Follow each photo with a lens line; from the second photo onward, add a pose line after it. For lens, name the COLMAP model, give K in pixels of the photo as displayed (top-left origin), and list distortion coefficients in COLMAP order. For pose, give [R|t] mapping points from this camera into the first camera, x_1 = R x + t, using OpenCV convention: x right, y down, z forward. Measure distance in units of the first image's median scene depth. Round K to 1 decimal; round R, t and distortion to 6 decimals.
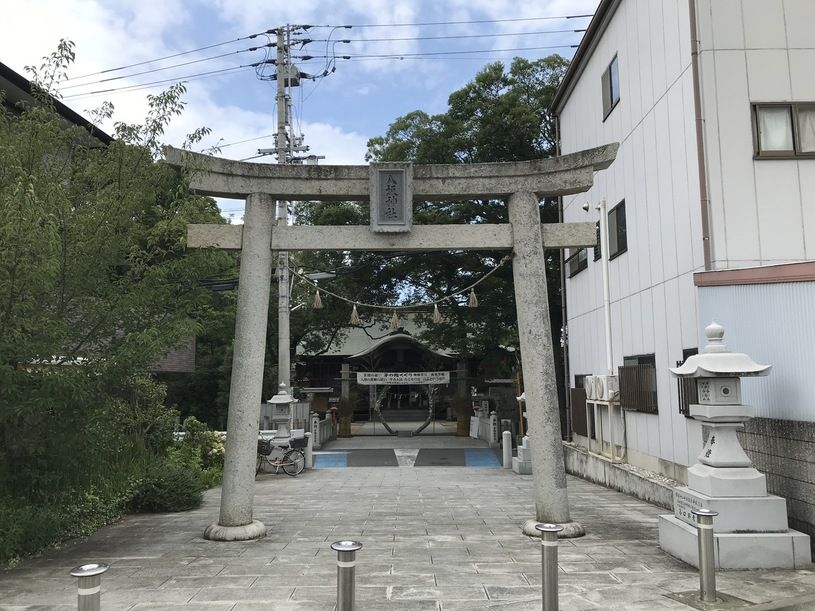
lens RADIAL K [[663.7, 0, 407.5], [0, 663.7, 305.5], [0, 0, 1]] dist [0.002535, -0.000166]
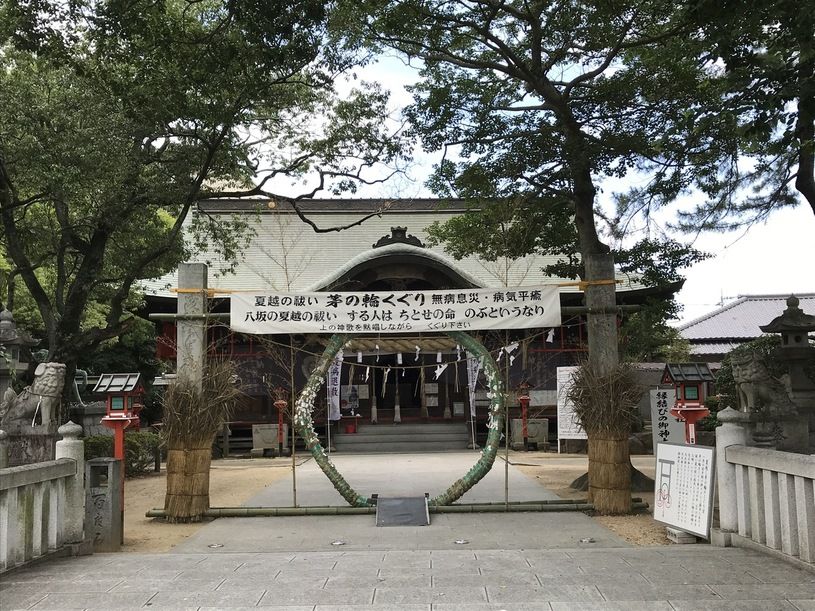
lens RADIAL K [[1000.7, 0, 407.5], [0, 1000.7, 305.5], [0, 0, 1]] dist [-0.006930, -0.005275]
pose [[0.999808, -0.013473, -0.014242, 0.004996], [0.013959, 0.999304, 0.034595, 0.093001], [0.013766, -0.034787, 0.999300, 0.574465]]
